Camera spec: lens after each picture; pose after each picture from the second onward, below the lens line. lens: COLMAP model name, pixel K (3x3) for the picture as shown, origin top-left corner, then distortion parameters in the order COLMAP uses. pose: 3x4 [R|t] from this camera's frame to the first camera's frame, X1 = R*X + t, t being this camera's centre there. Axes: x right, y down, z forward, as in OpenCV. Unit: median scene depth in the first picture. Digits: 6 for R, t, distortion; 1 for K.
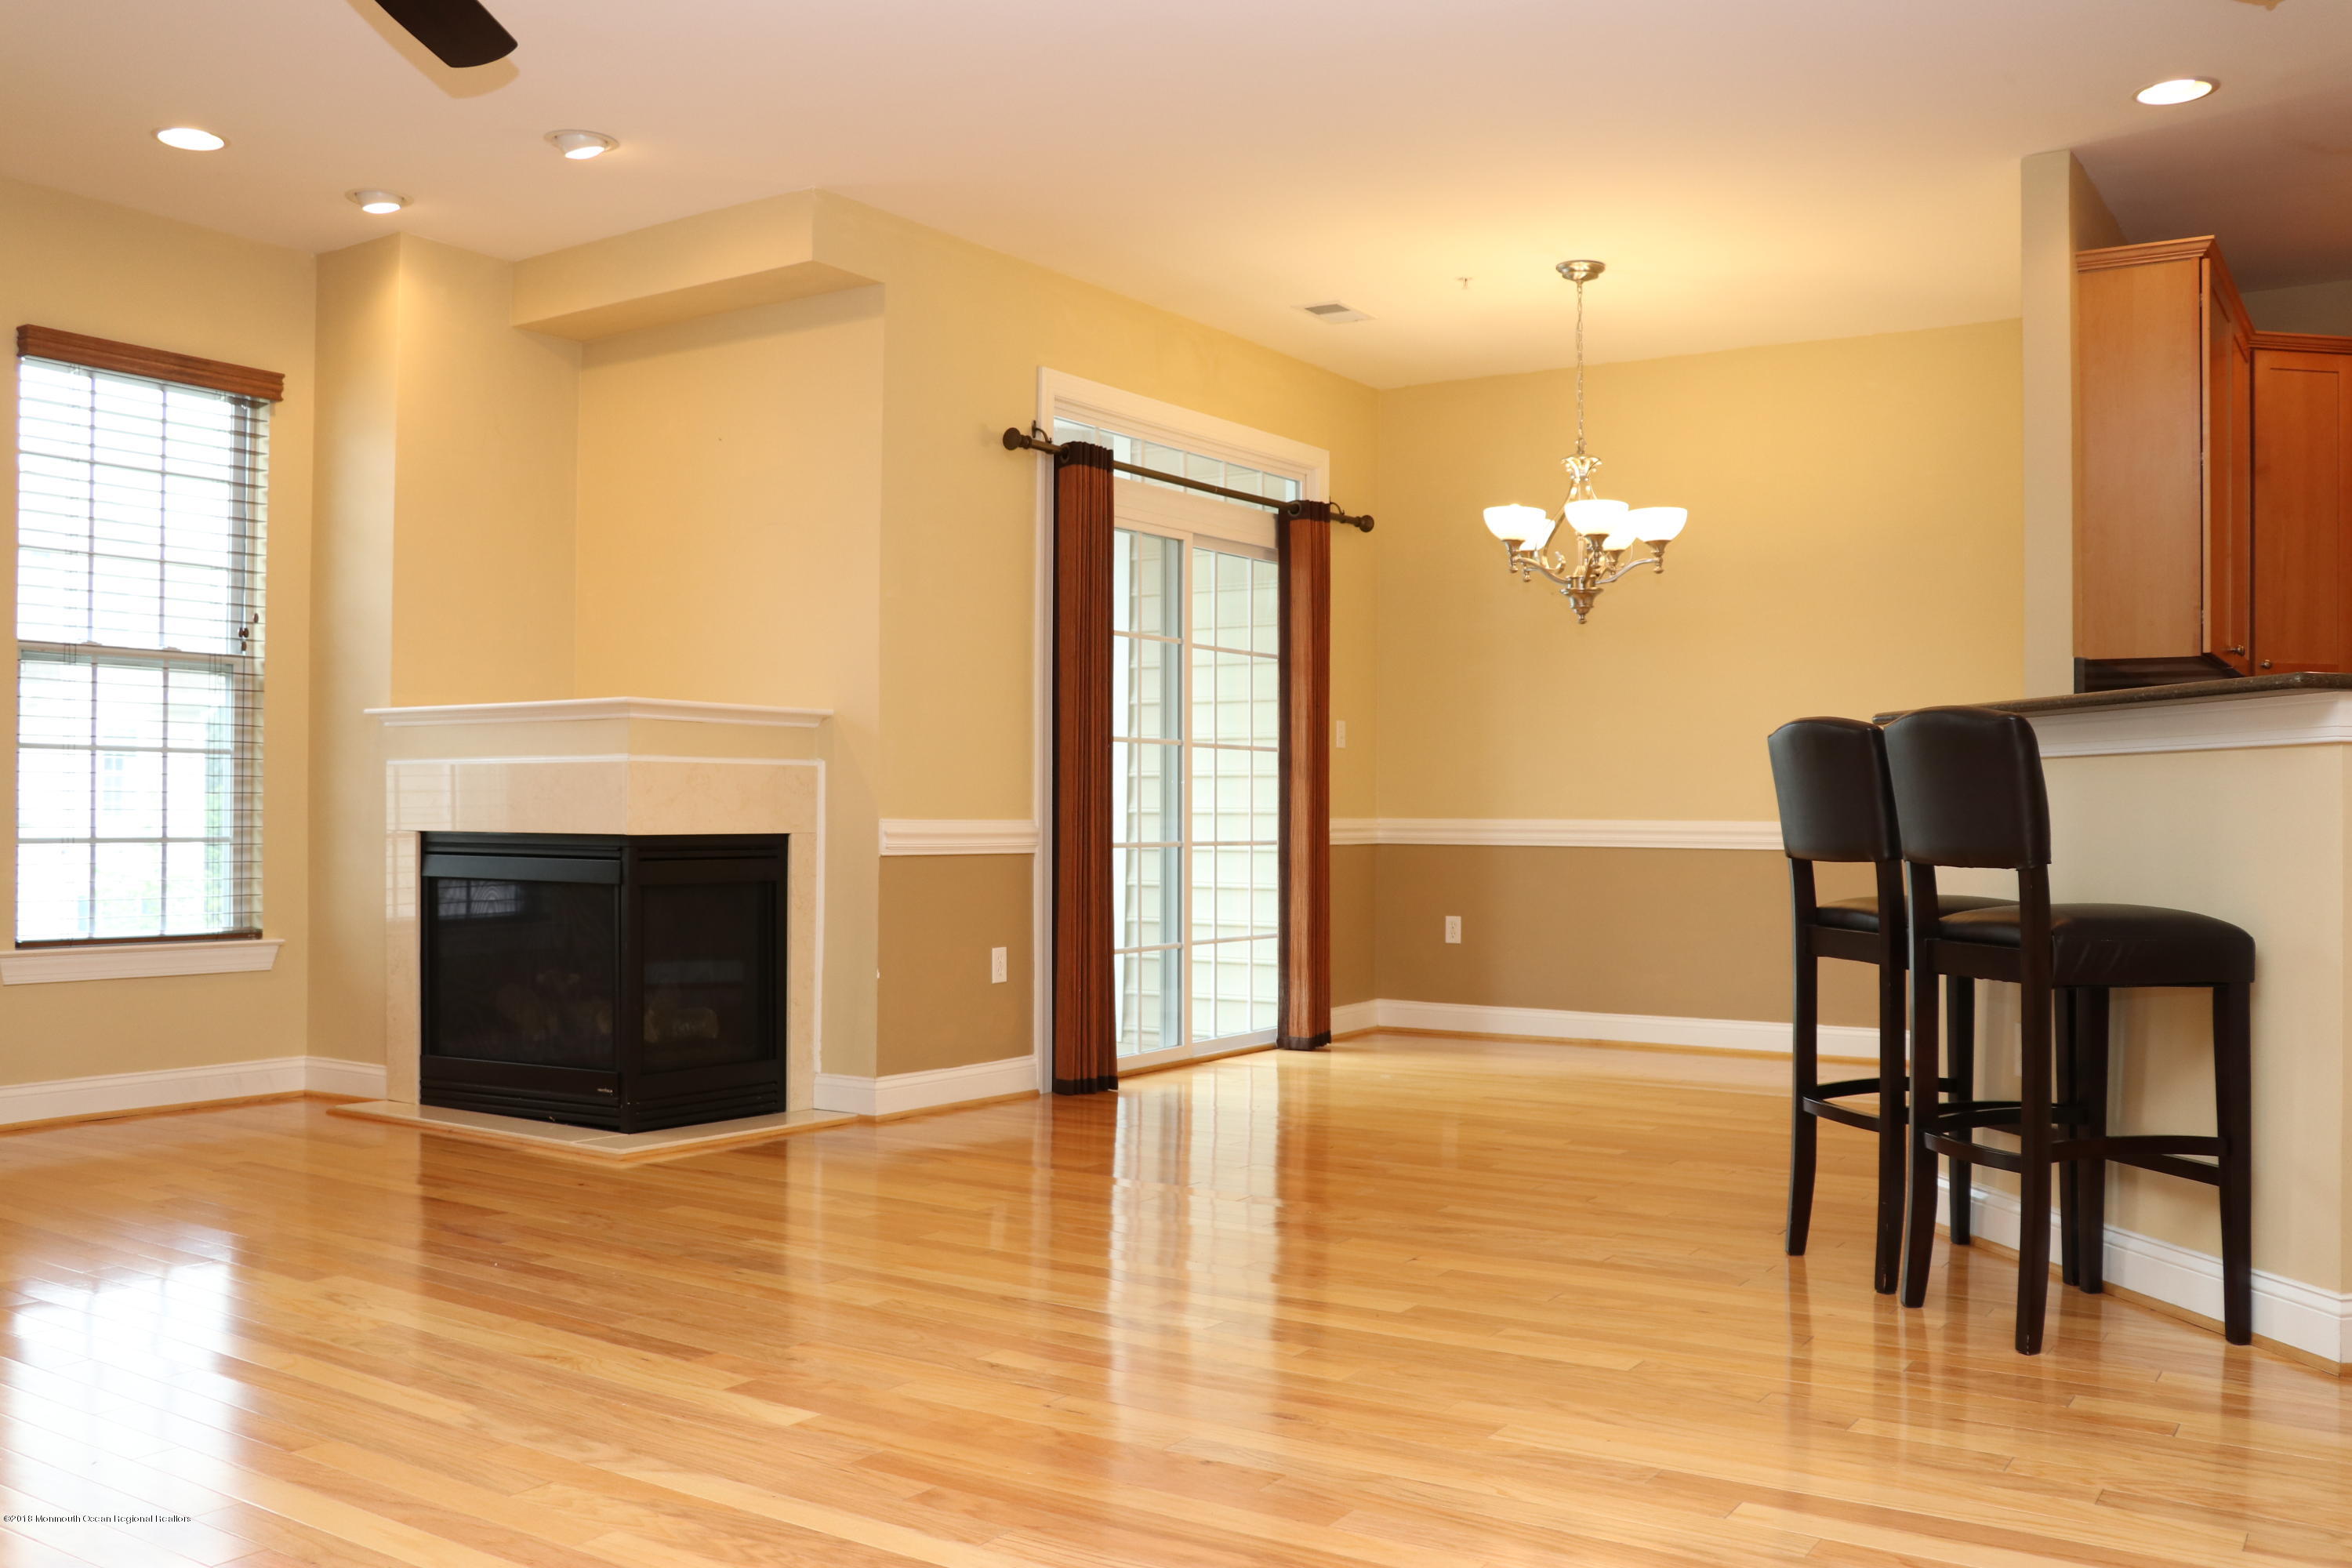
lens RADIAL K [[2049.8, 0, 1168.9], [0, 2049.8, 811.9], [0, 0, 1]] dist [-0.173568, 0.192553]
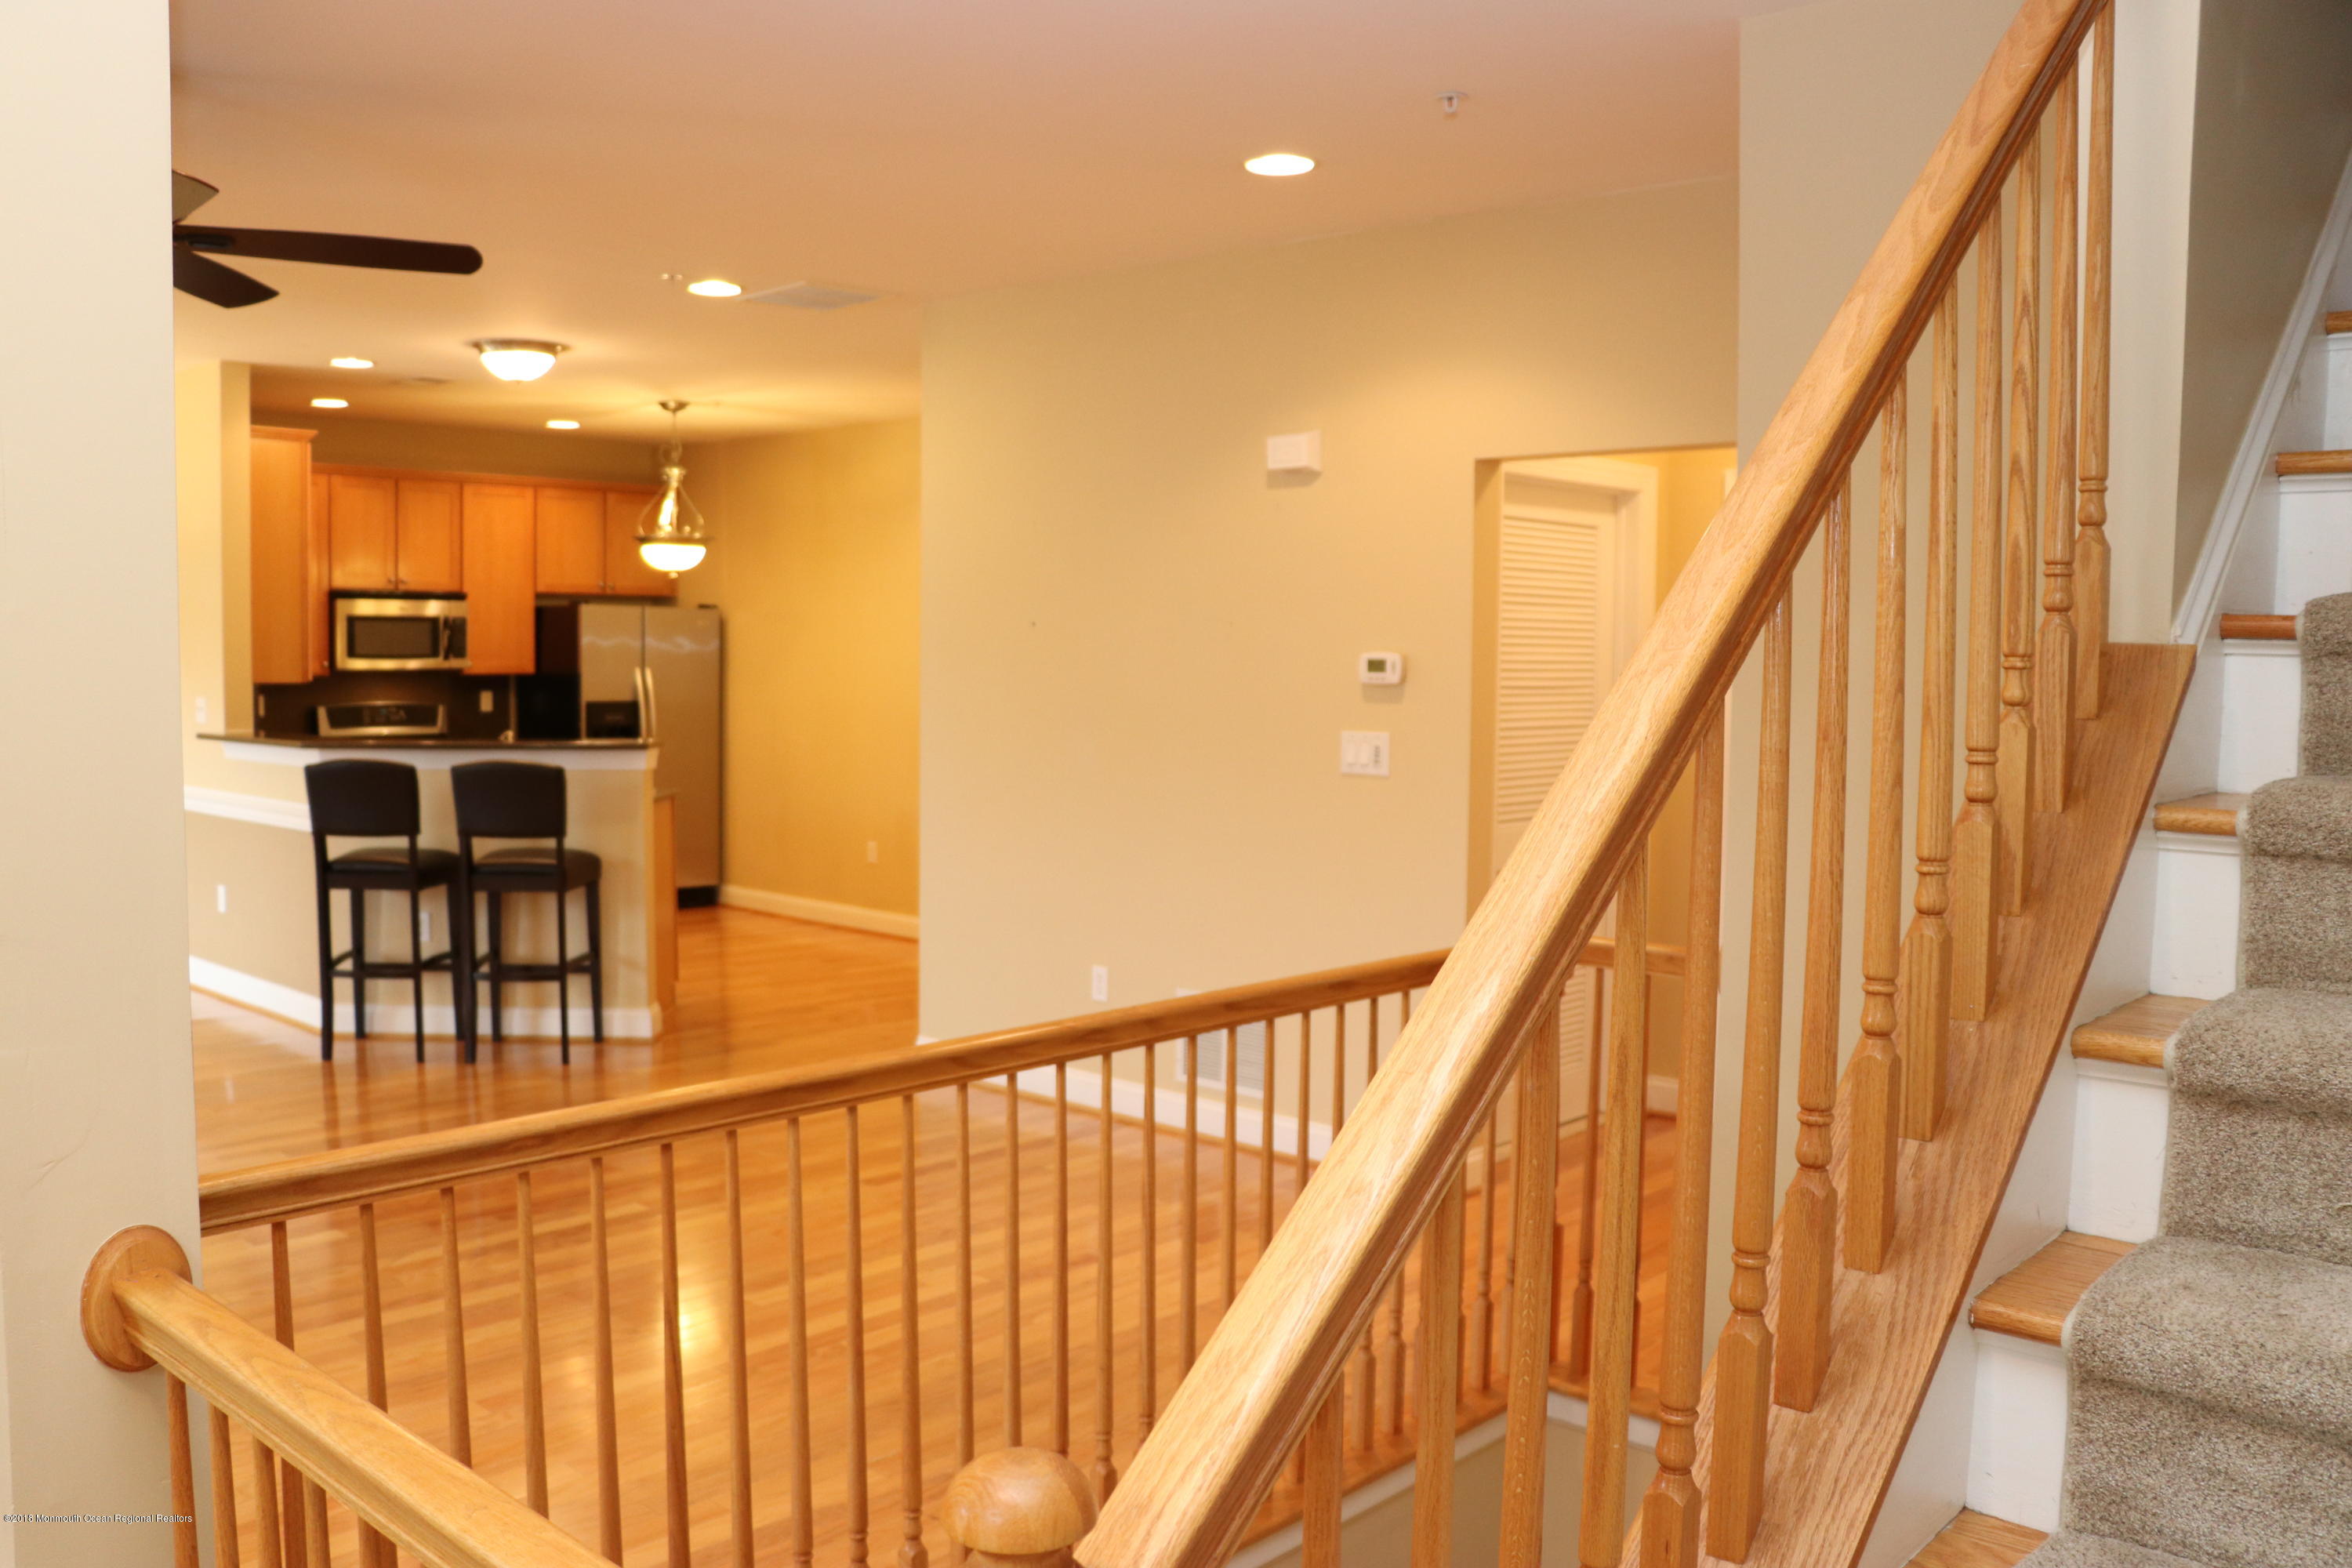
lens RADIAL K [[1941.0, 0, 1164.4], [0, 1941.0, 792.6], [0, 0, 1]] dist [-0.163151, 0.118710]
pose [[0.152670, -0.080165, 0.985021, -0.803890], [-0.012095, 0.996479, 0.082972, -0.108178], [-0.988203, -0.024581, 0.151163, 0.033570]]
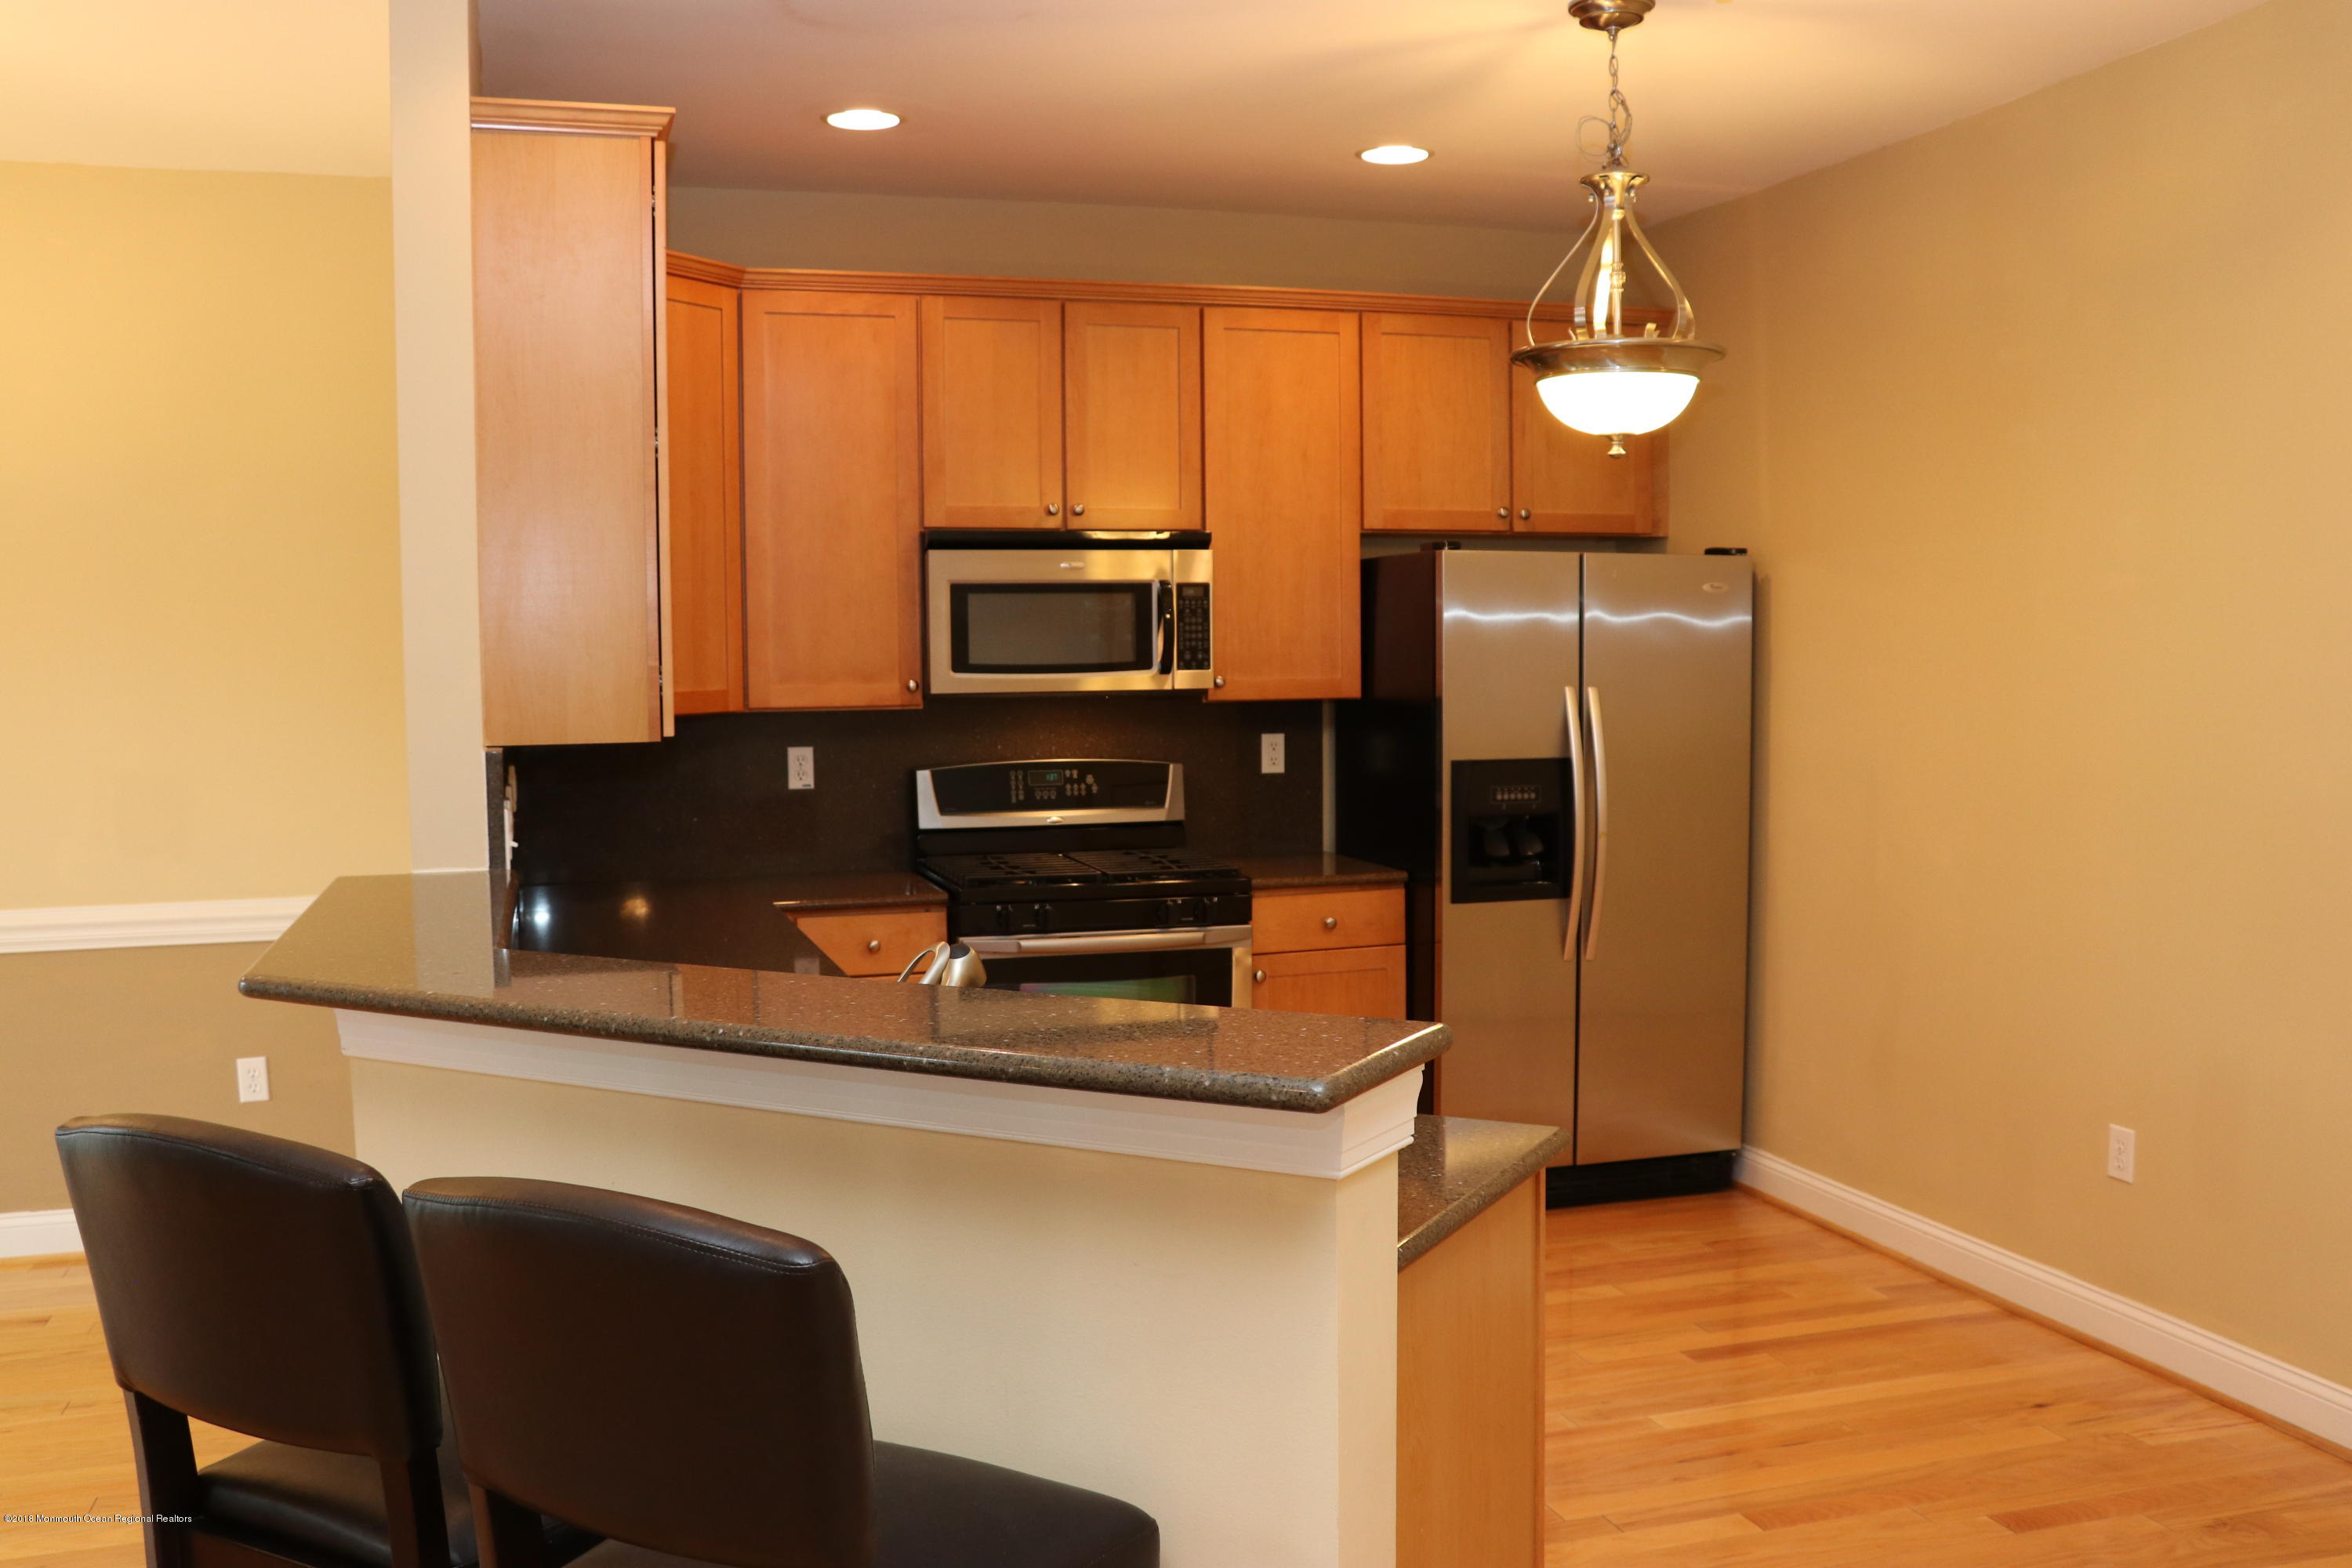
lens RADIAL K [[2049.8, 0, 1168.9], [0, 2049.8, 811.9], [0, 0, 1]] dist [-0.173568, 0.192553]
pose [[0.625827, -0.077617, 0.776090, 0.080848], [0.015443, 0.996074, 0.087165, -0.094563], [-0.779809, -0.042565, 0.624569, 0.370229]]
